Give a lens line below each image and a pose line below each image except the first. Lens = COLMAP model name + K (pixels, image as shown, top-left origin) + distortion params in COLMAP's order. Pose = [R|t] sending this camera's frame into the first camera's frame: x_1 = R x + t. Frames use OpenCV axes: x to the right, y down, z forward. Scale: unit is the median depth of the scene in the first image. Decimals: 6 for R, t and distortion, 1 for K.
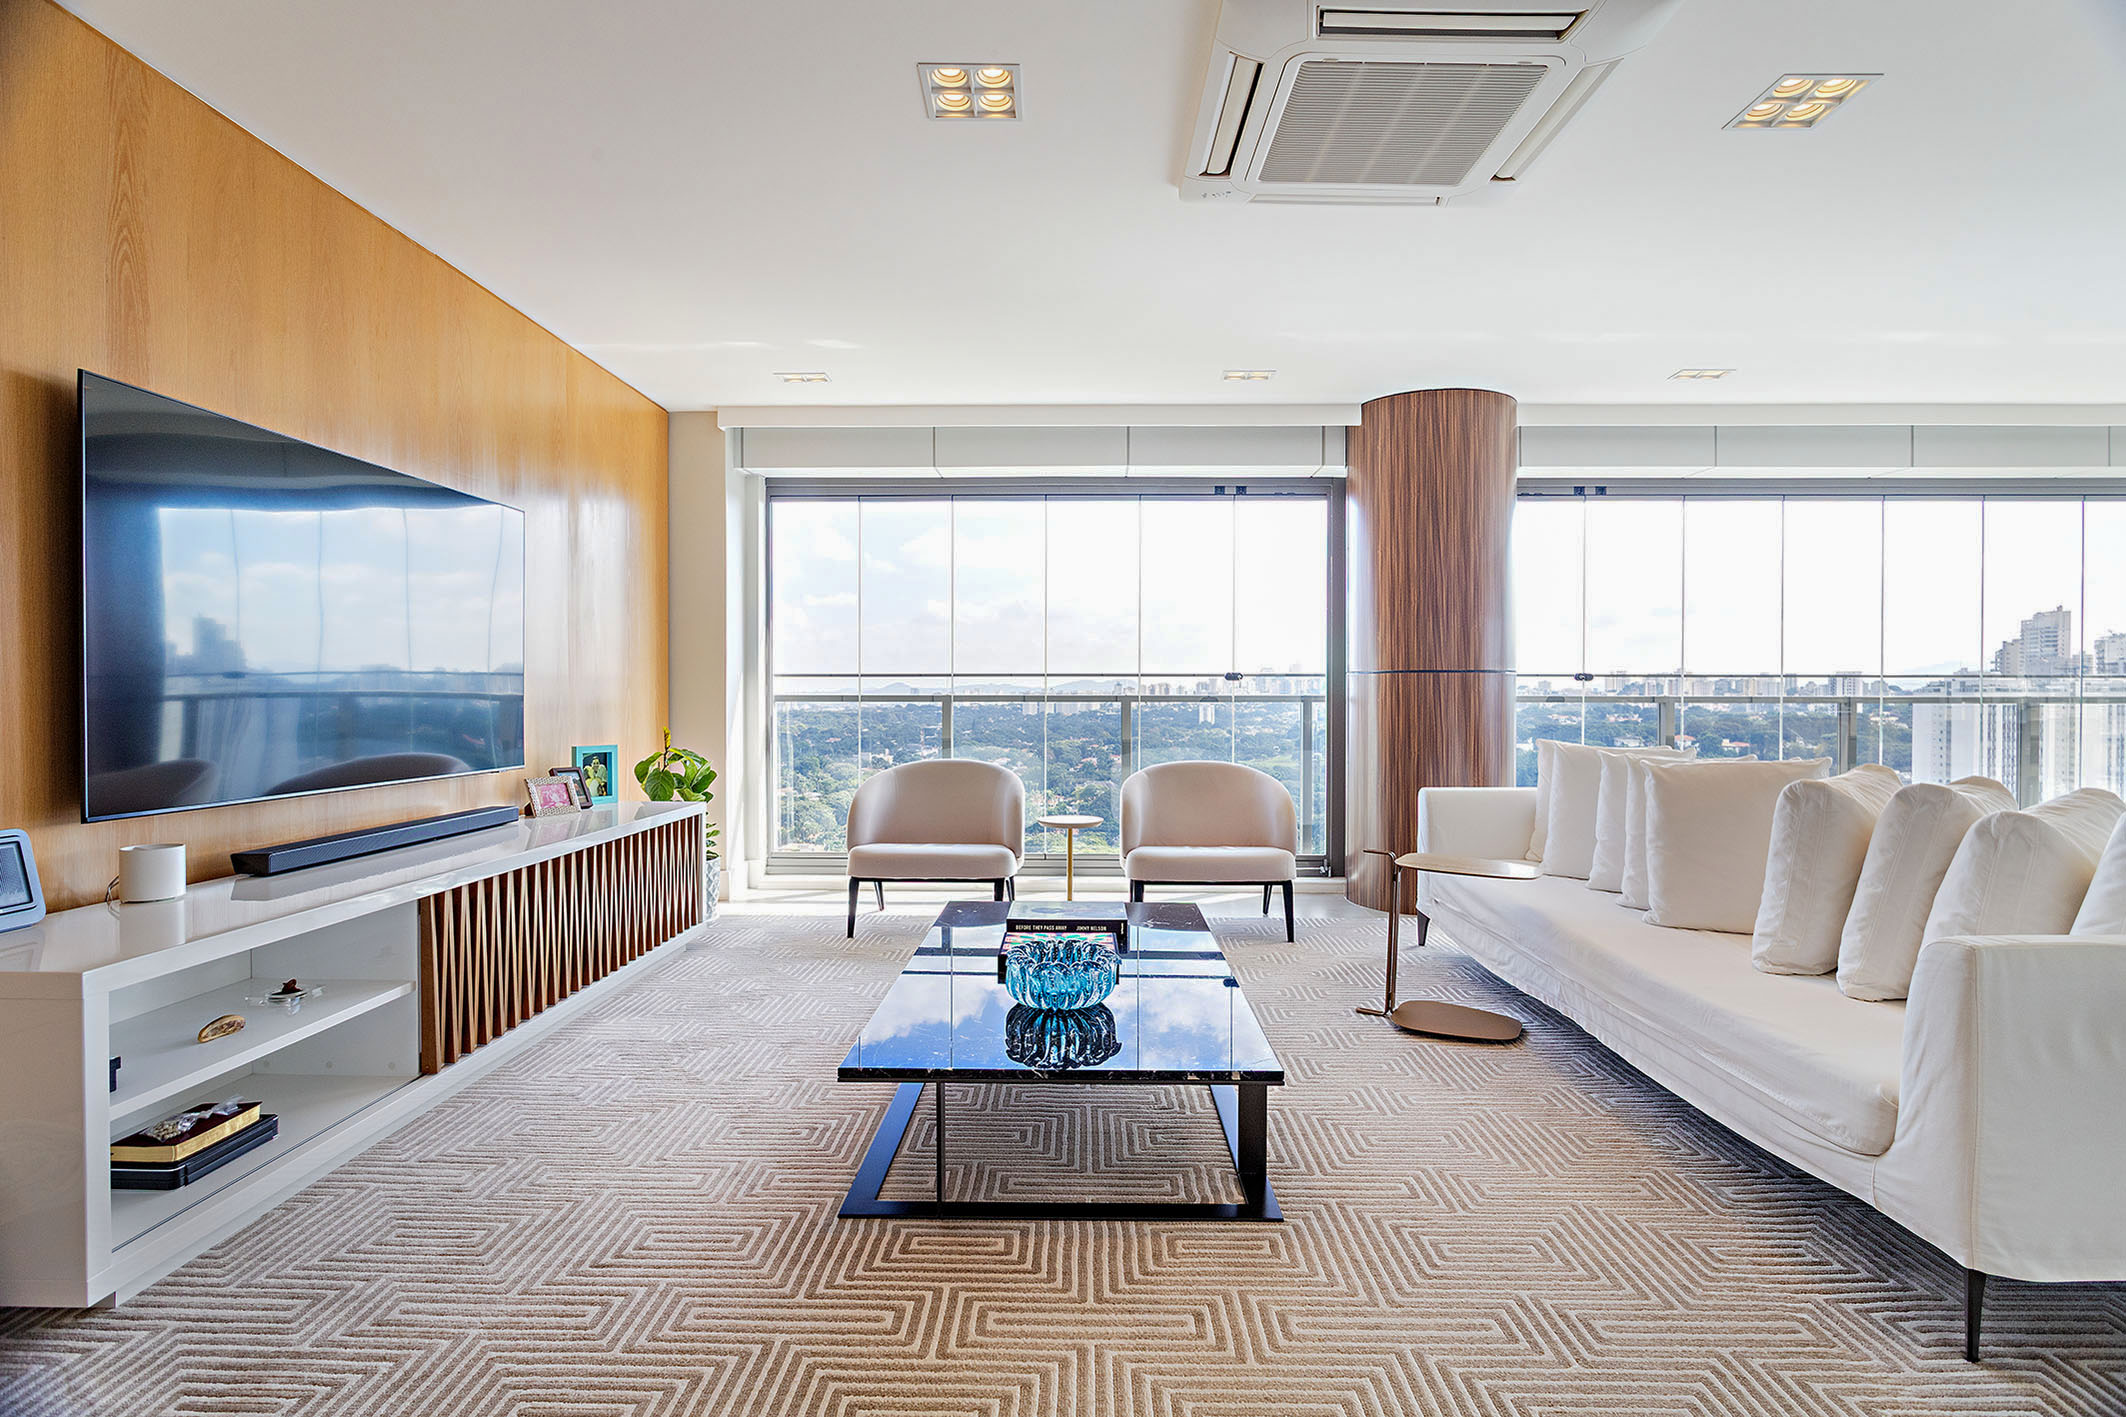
lens RADIAL K [[1045.9, 0, 1067.9], [0, 1045.9, 707.9], [0, 0, 1]] dist [-0.020251, 0.008647]
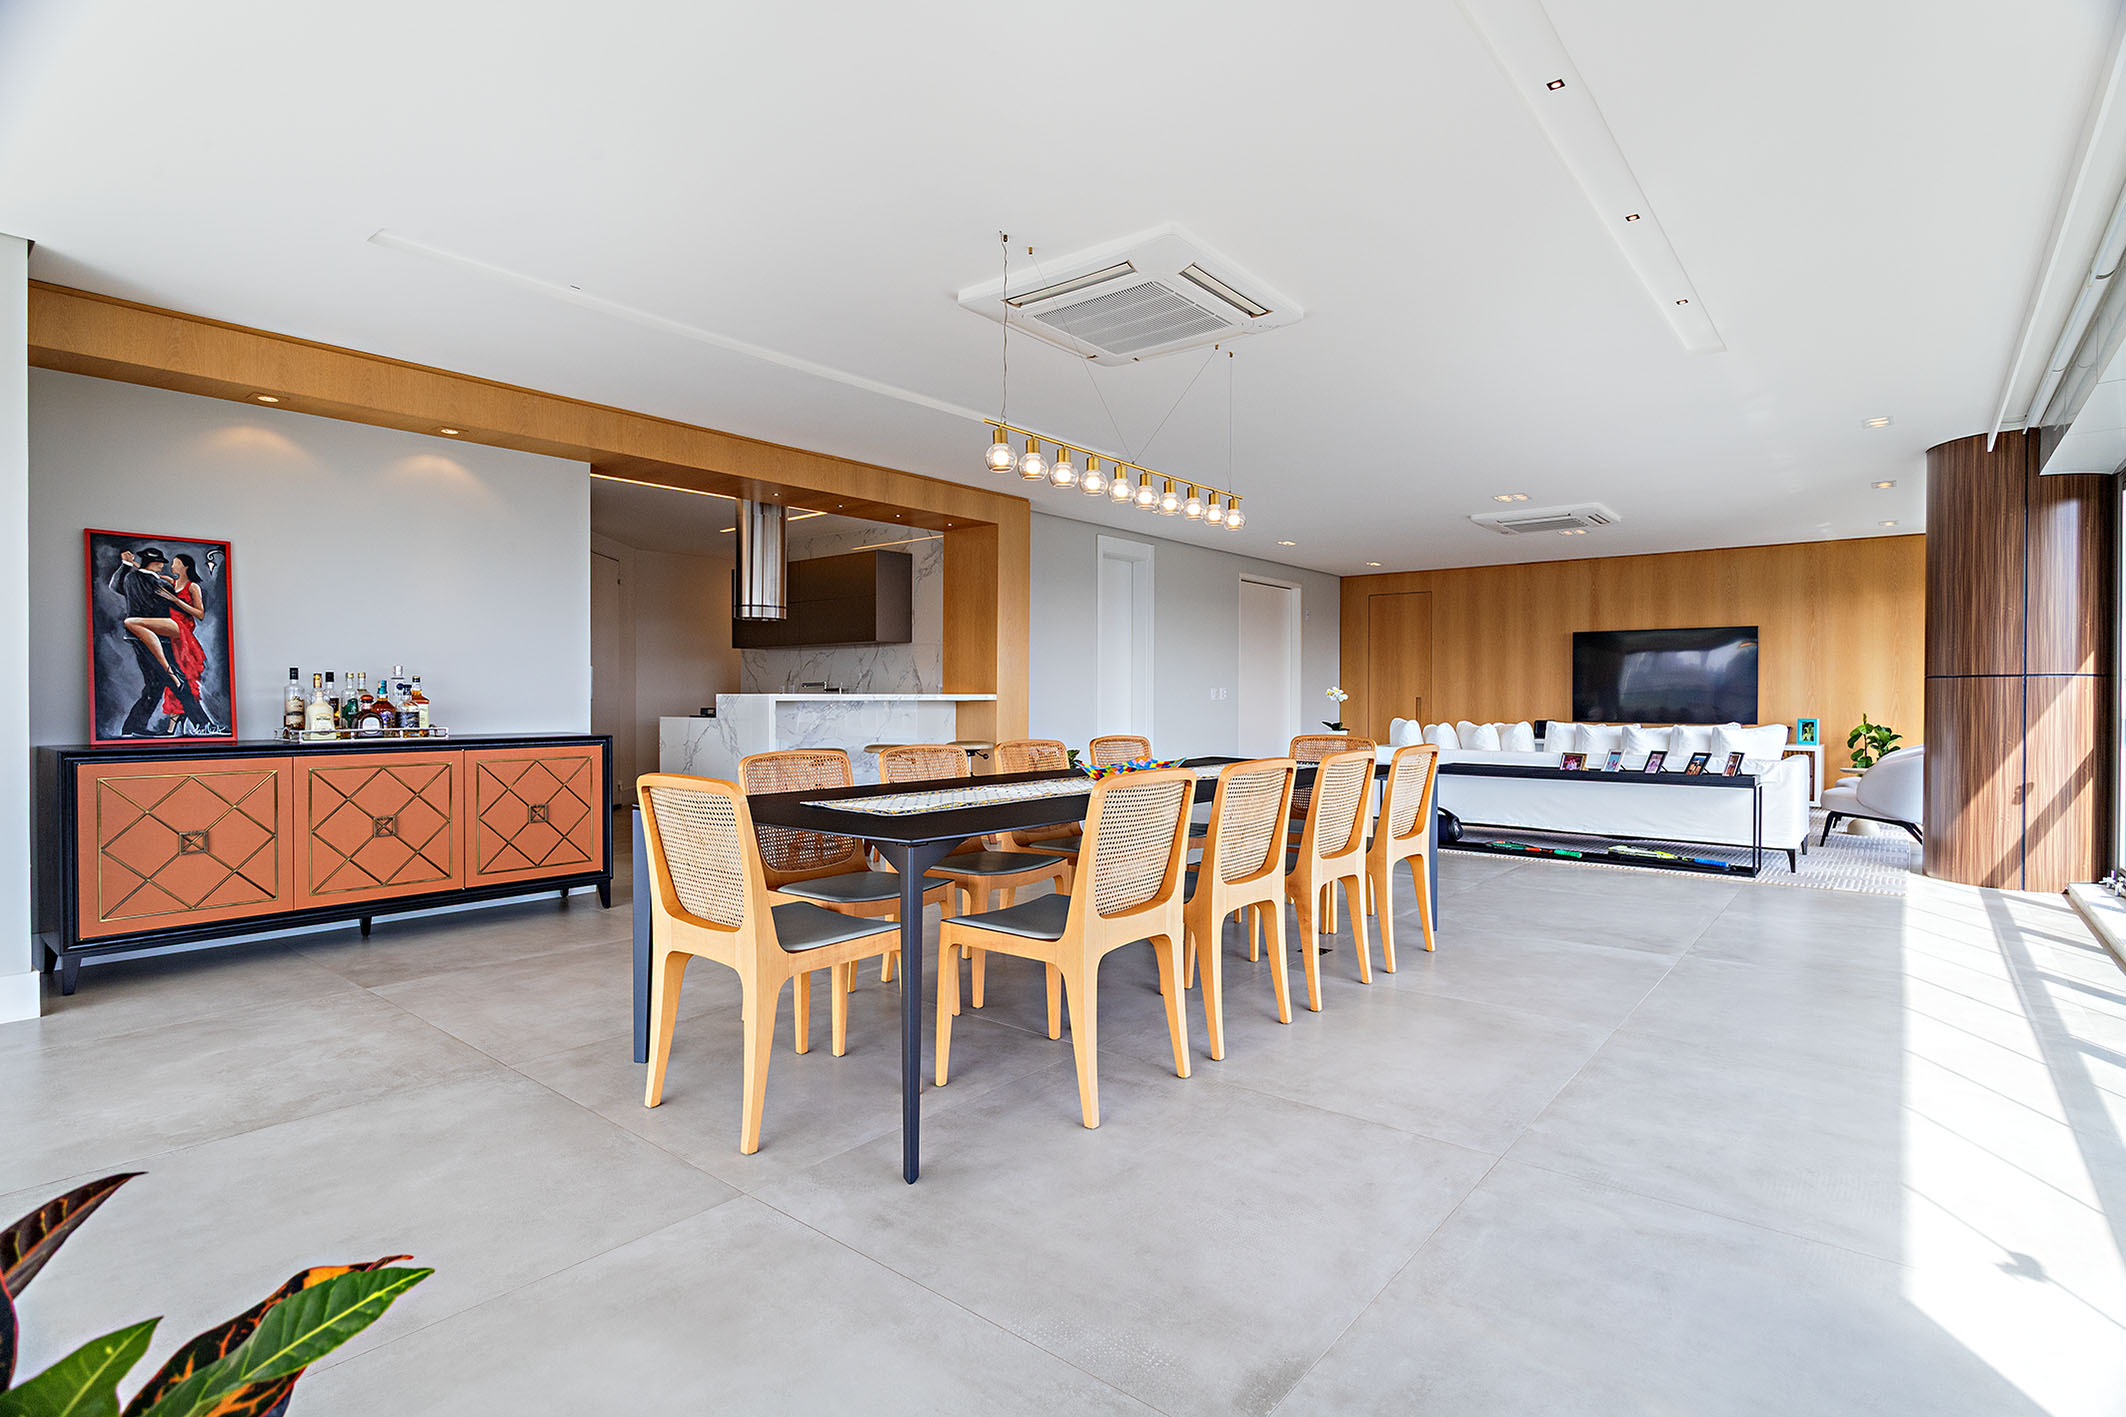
lens RADIAL K [[1045.9, 0, 1064.1], [0, 1045.9, 711.8], [0, 0, 1]] dist [-0.020251, 0.008647]
pose [[-0.614711, 0.010189, -0.788687, 1.930005], [-0.010353, 0.999726, 0.020985, -0.008117], [0.788685, 0.021064, -0.614437, 0.912795]]
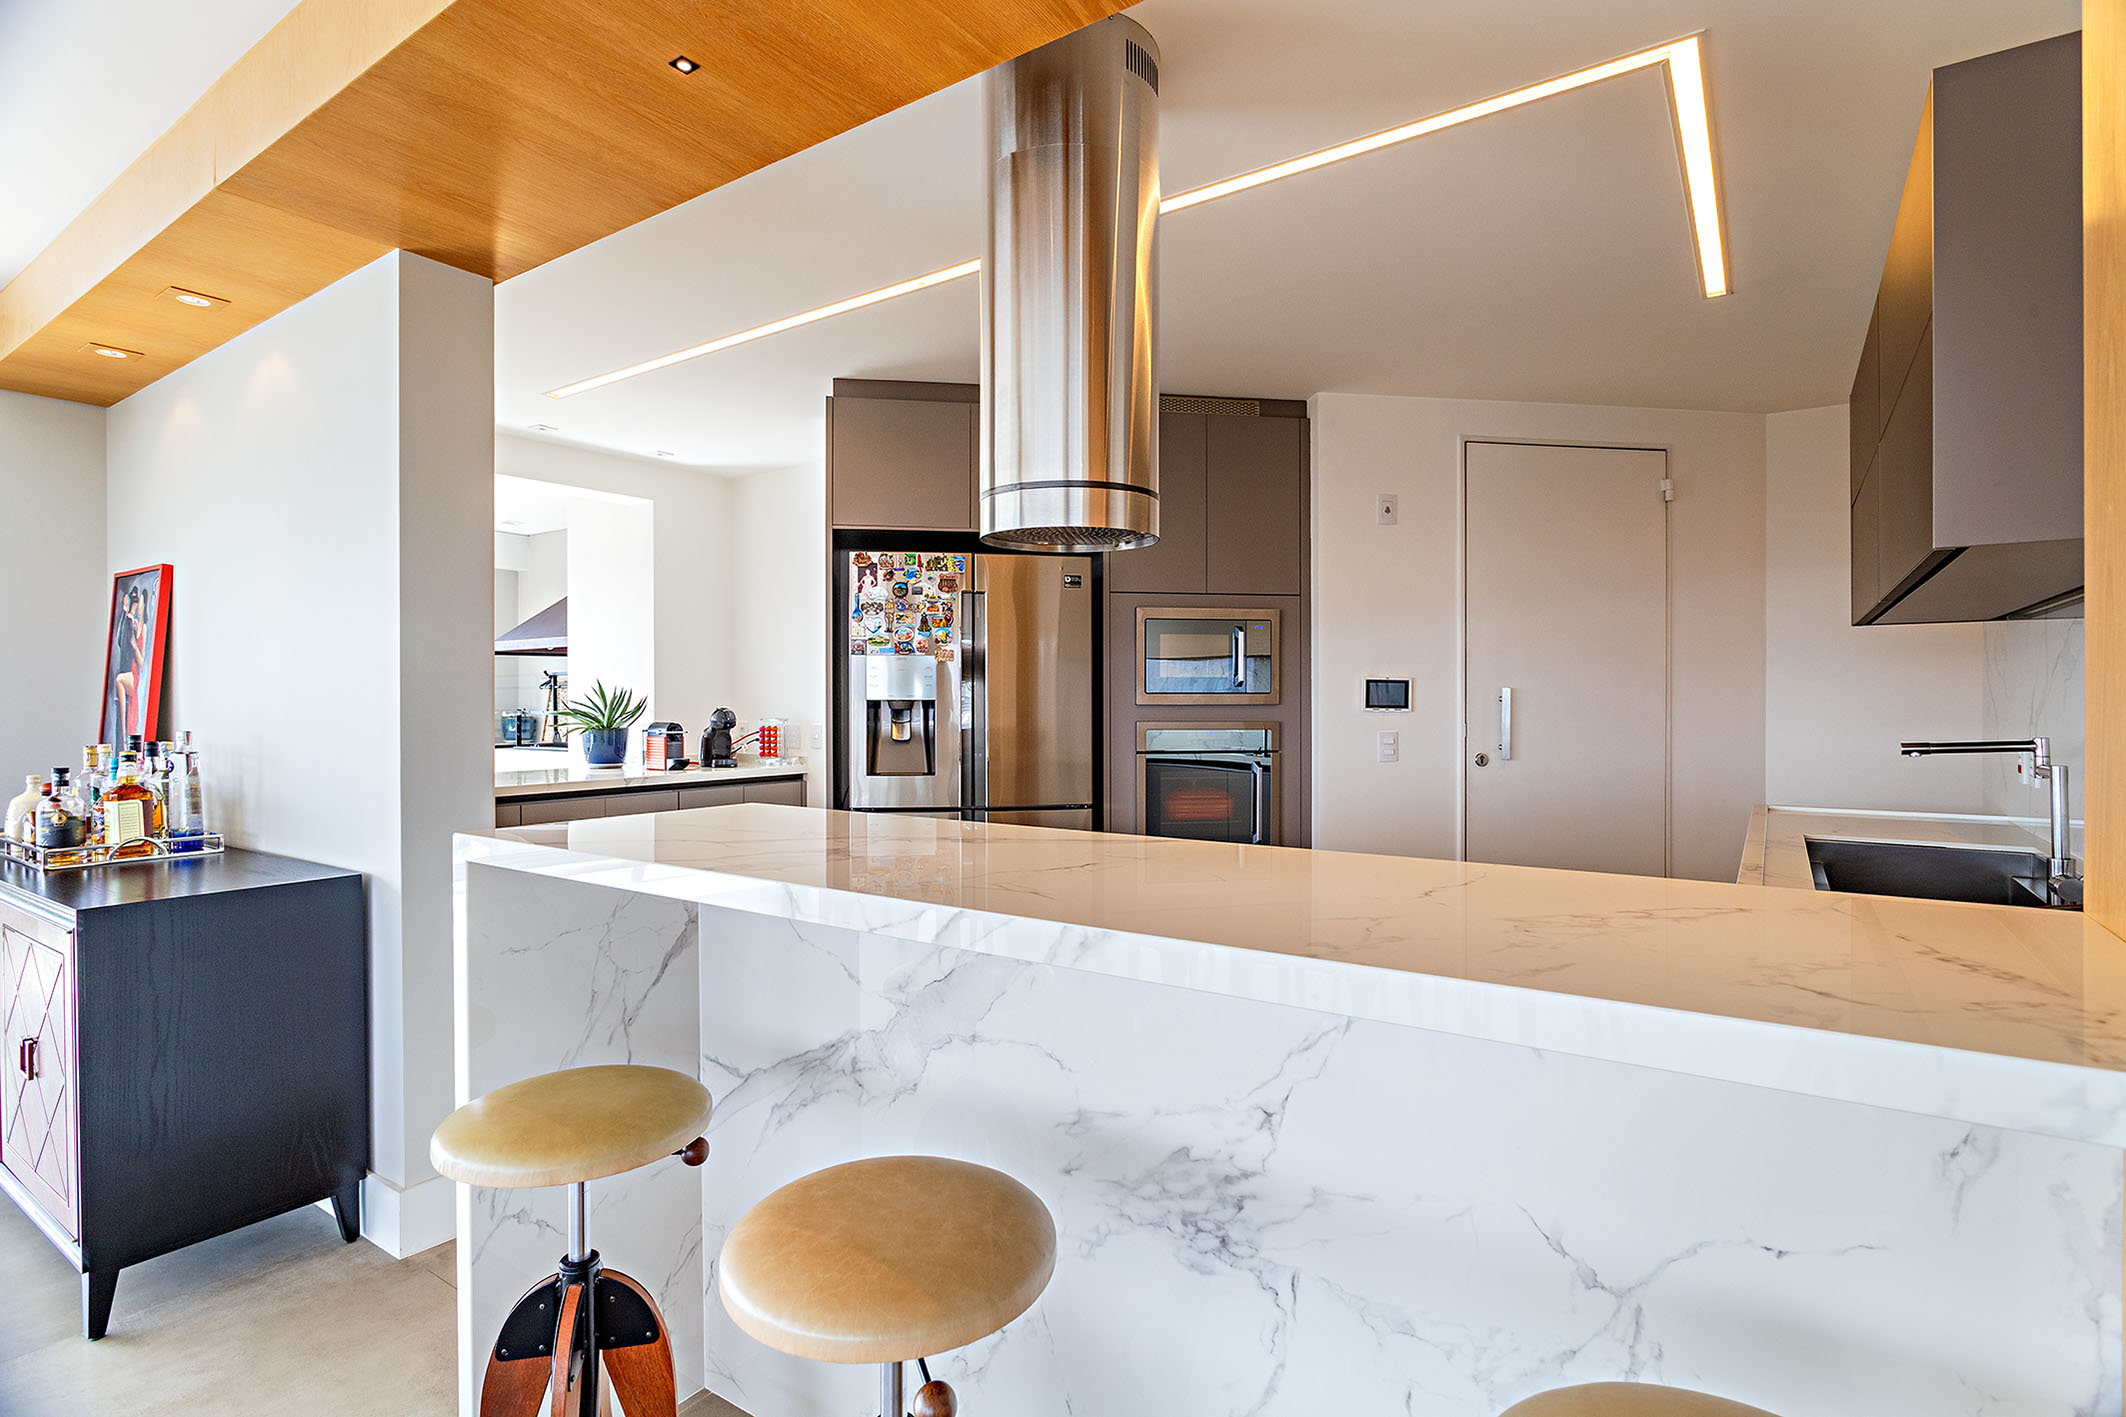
lens RADIAL K [[1045.9, 0, 1073.8], [0, 1045.9, 700.4], [0, 0, 1]] dist [-0.020251, 0.008647]
pose [[-0.843646, 0.000870, 0.536899, 0.875235], [0.008740, 0.999888, 0.012113, -0.042285], [-0.536829, 0.014911, -0.843559, 0.083147]]
